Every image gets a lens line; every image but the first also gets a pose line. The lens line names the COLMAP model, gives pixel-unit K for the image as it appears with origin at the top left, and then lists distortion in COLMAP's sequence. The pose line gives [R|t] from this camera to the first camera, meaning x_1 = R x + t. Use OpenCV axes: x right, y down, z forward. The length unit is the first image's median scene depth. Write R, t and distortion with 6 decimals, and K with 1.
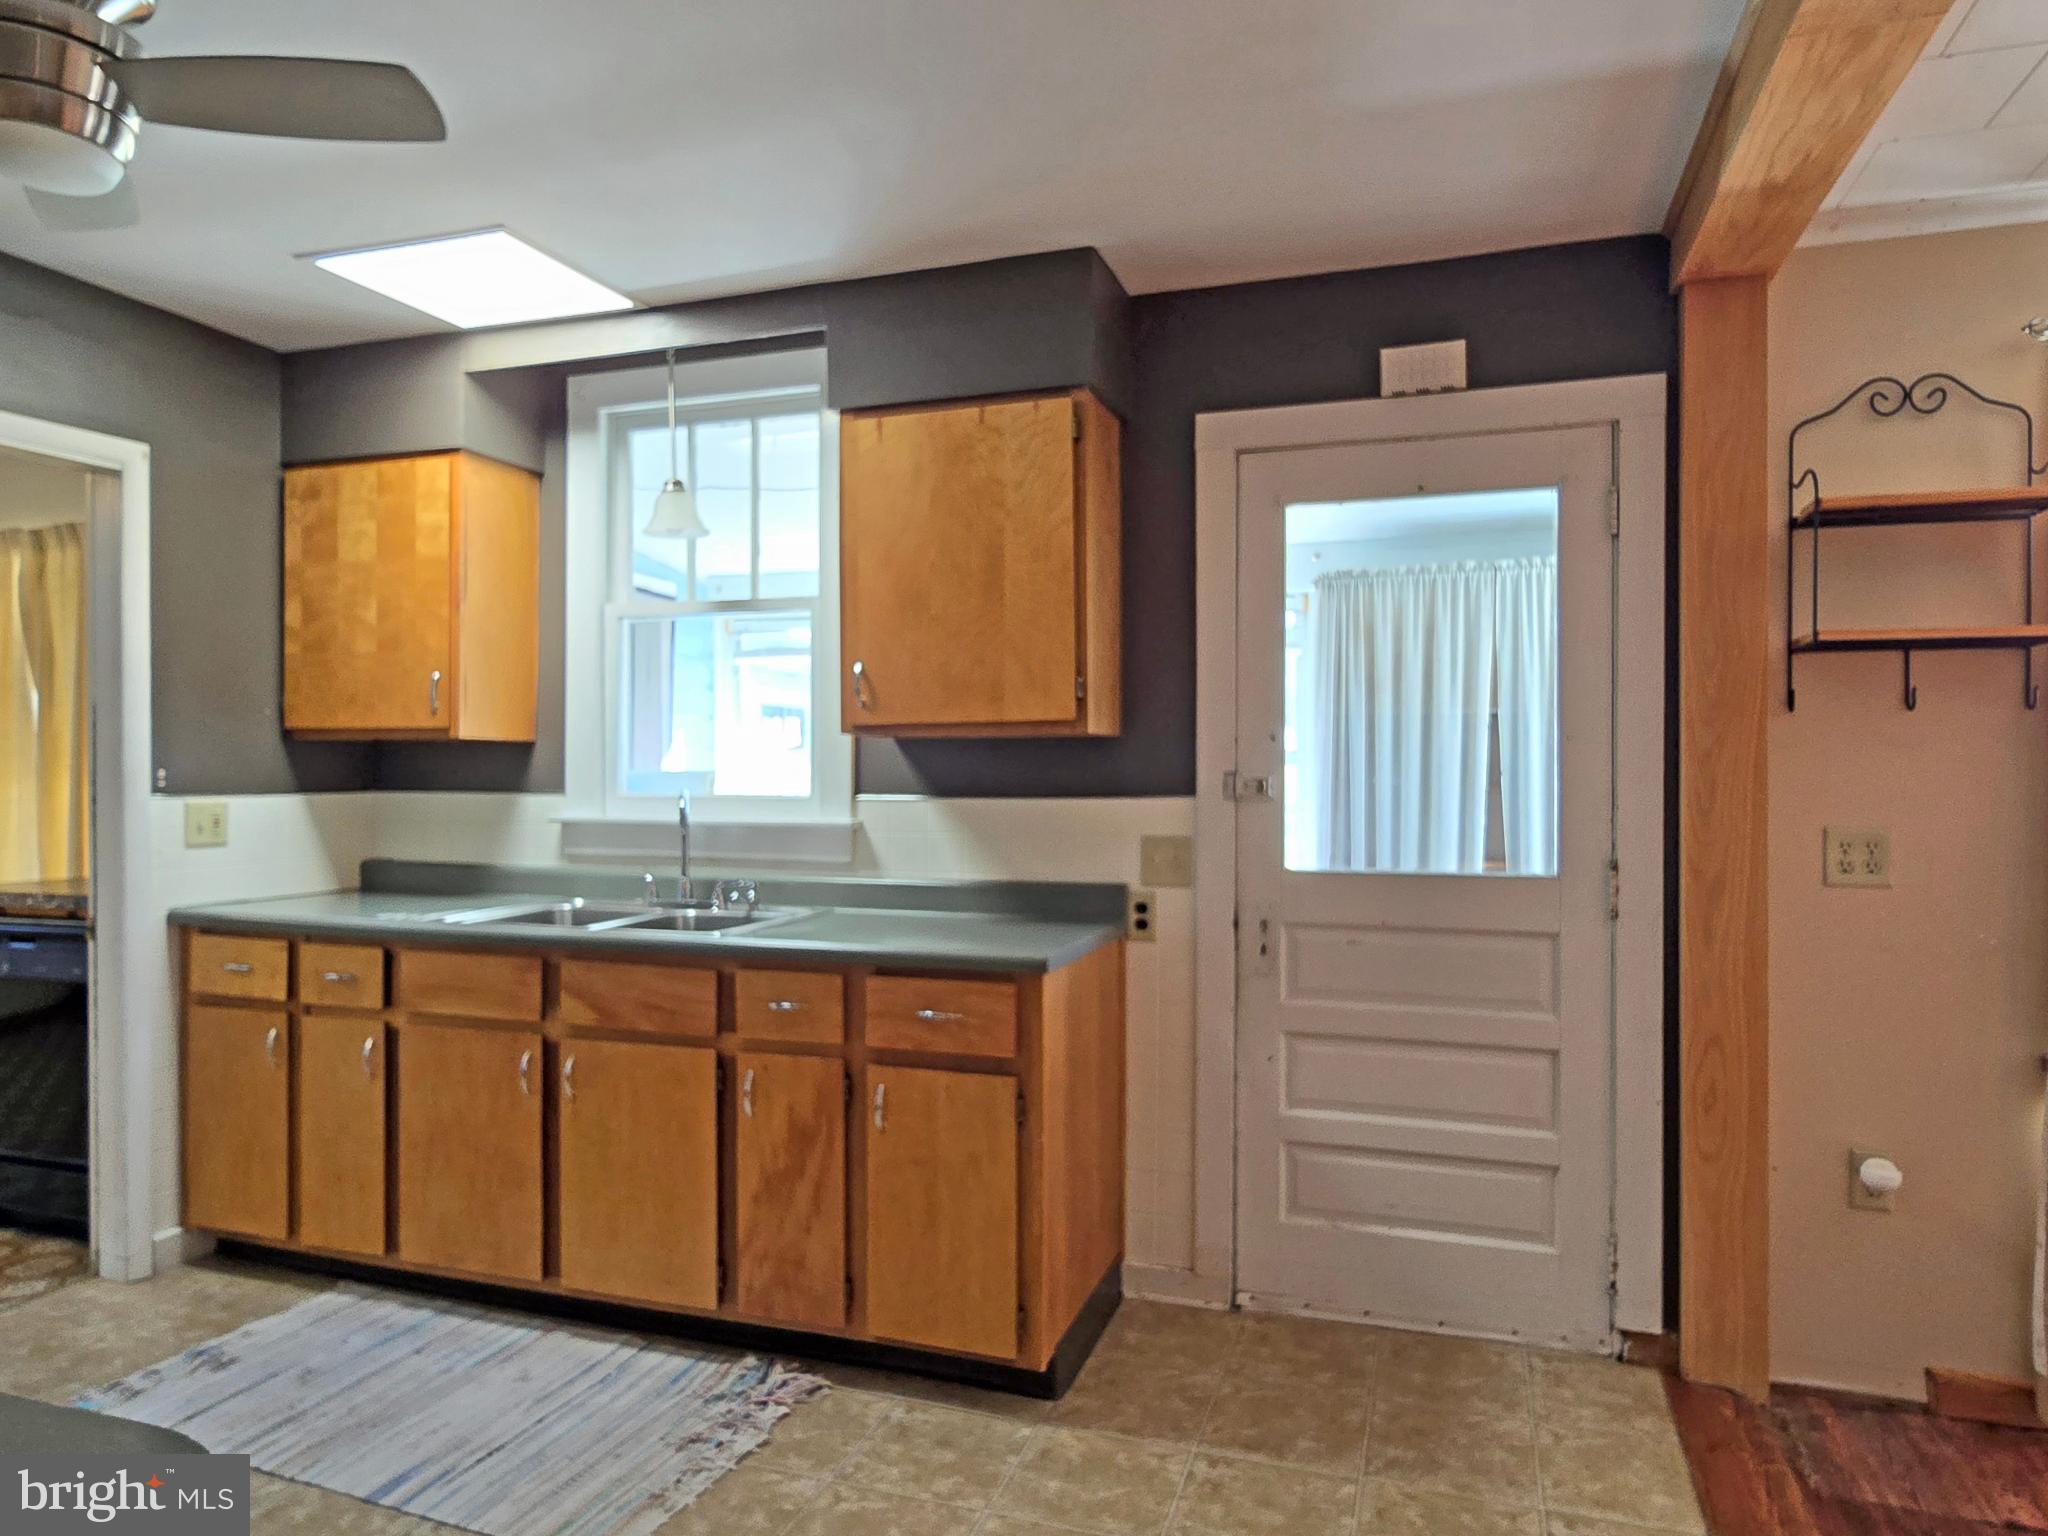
lens RADIAL K [[1299.7, 0, 1024.0], [0, 1299.7, 768.0], [0, 0, 1]] dist [0.000637, -0.000279]
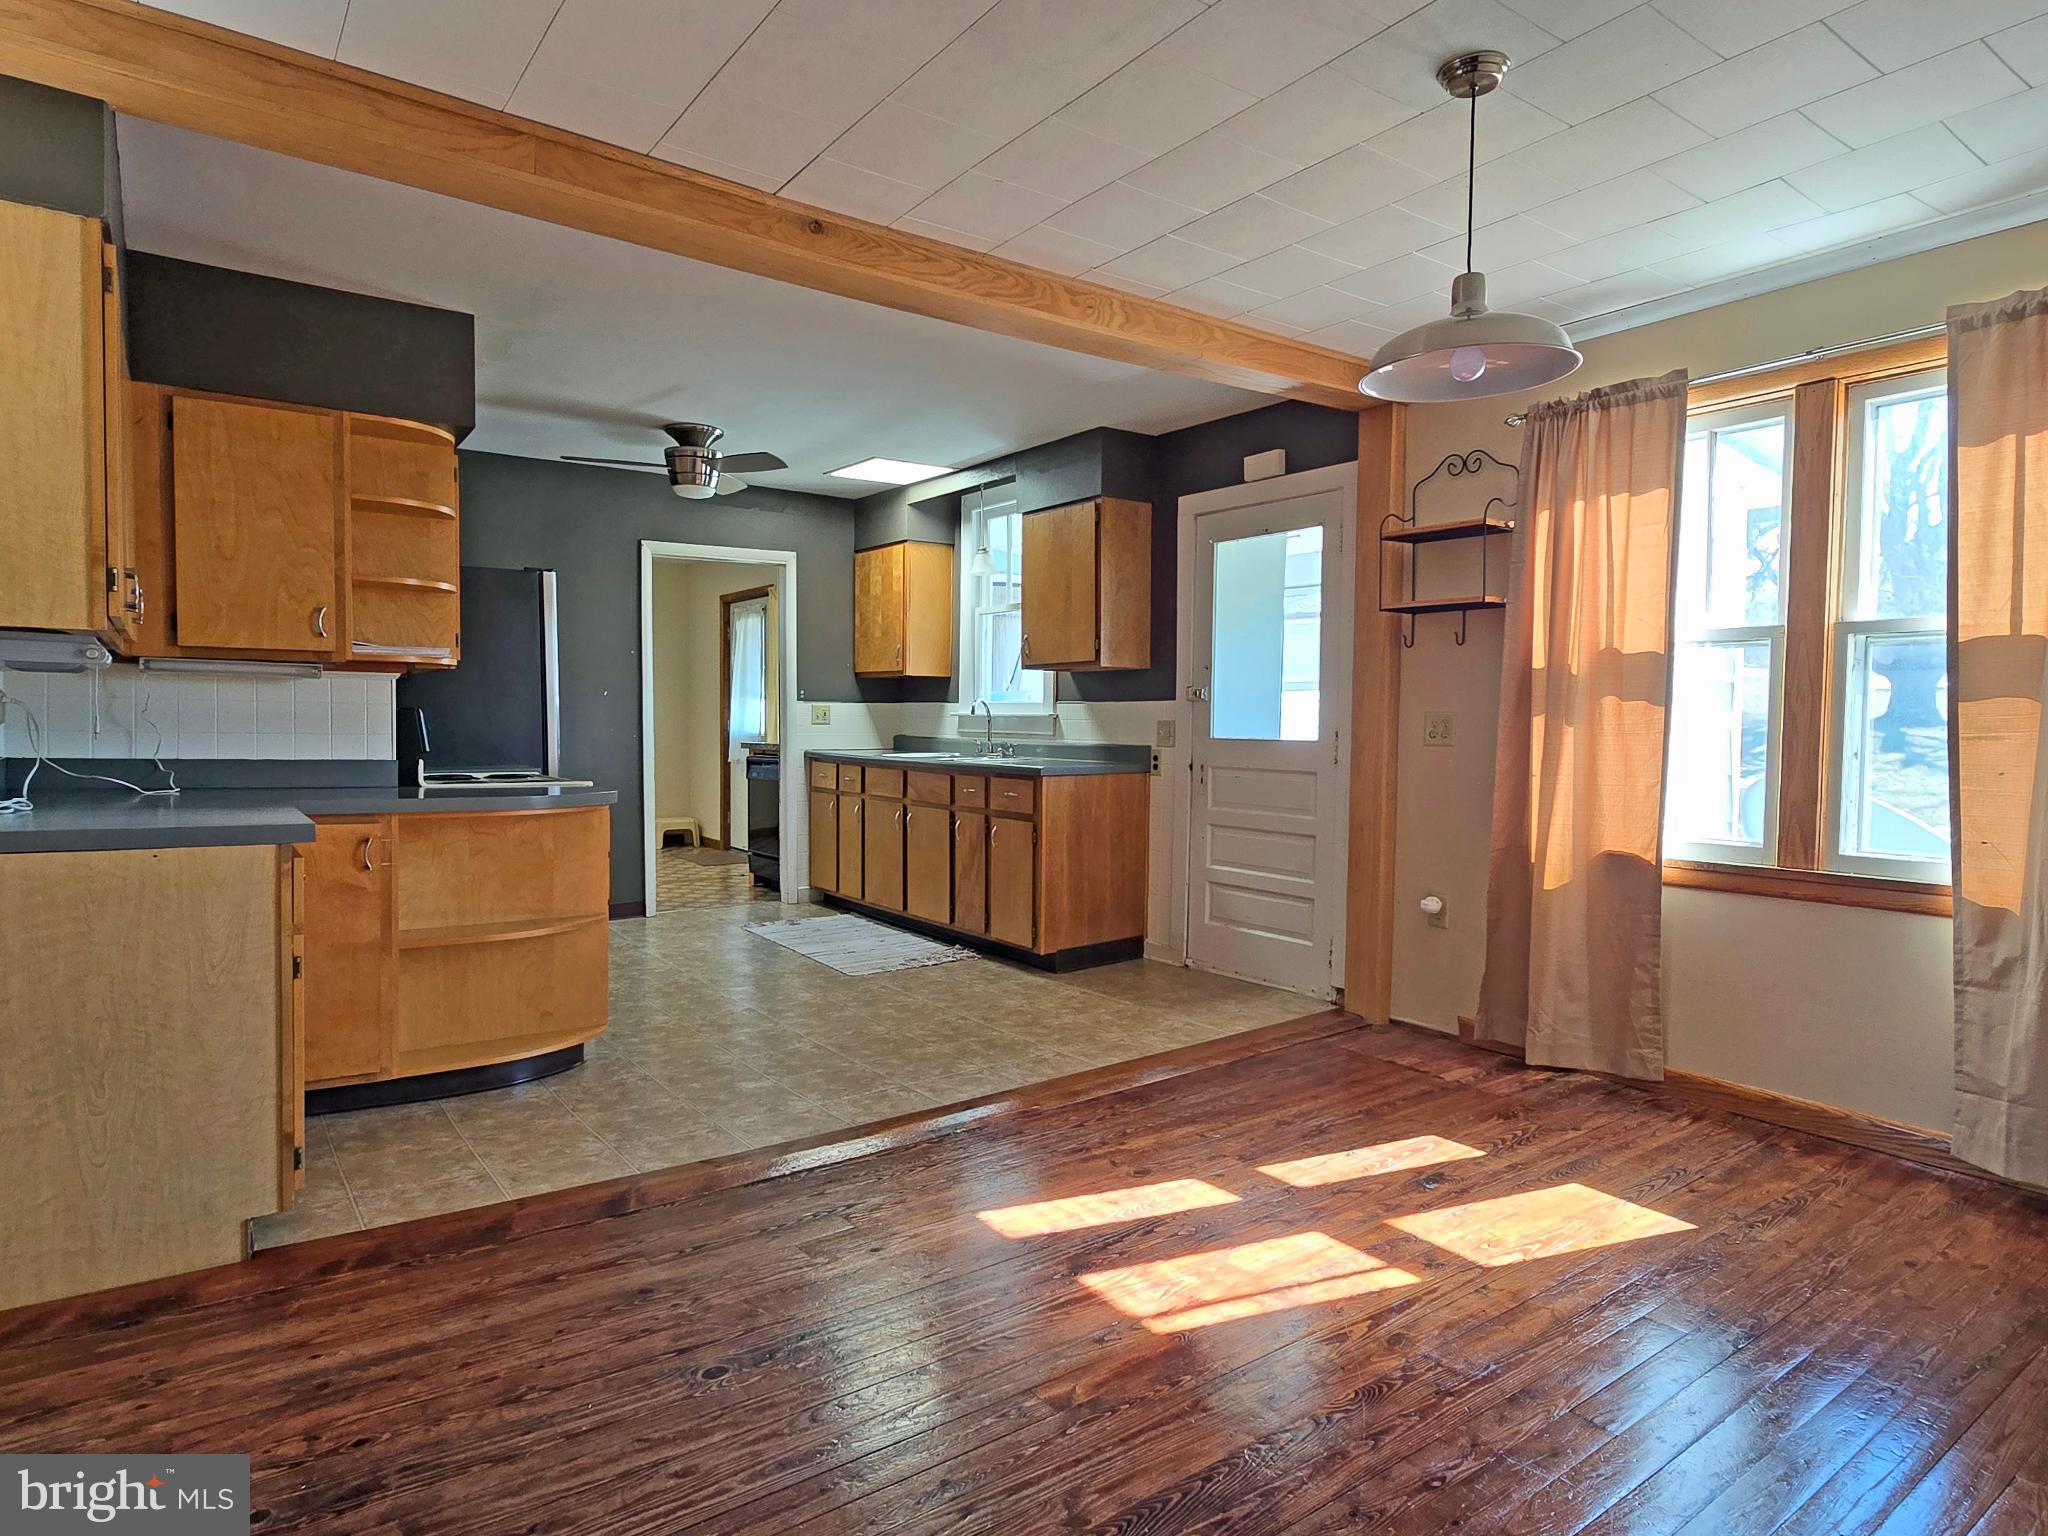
lens RADIAL K [[1172.0, 0, 1024.0], [0, 1172.0, 768.0], [0, 0, 1]] dist [-0.001956, -0.000582]
pose [[0.818851, 0.031613, -0.573135, 0.924126], [-0.005793, 0.998887, 0.046821, 0.042001], [0.573977, -0.035019, 0.818122, -0.529029]]
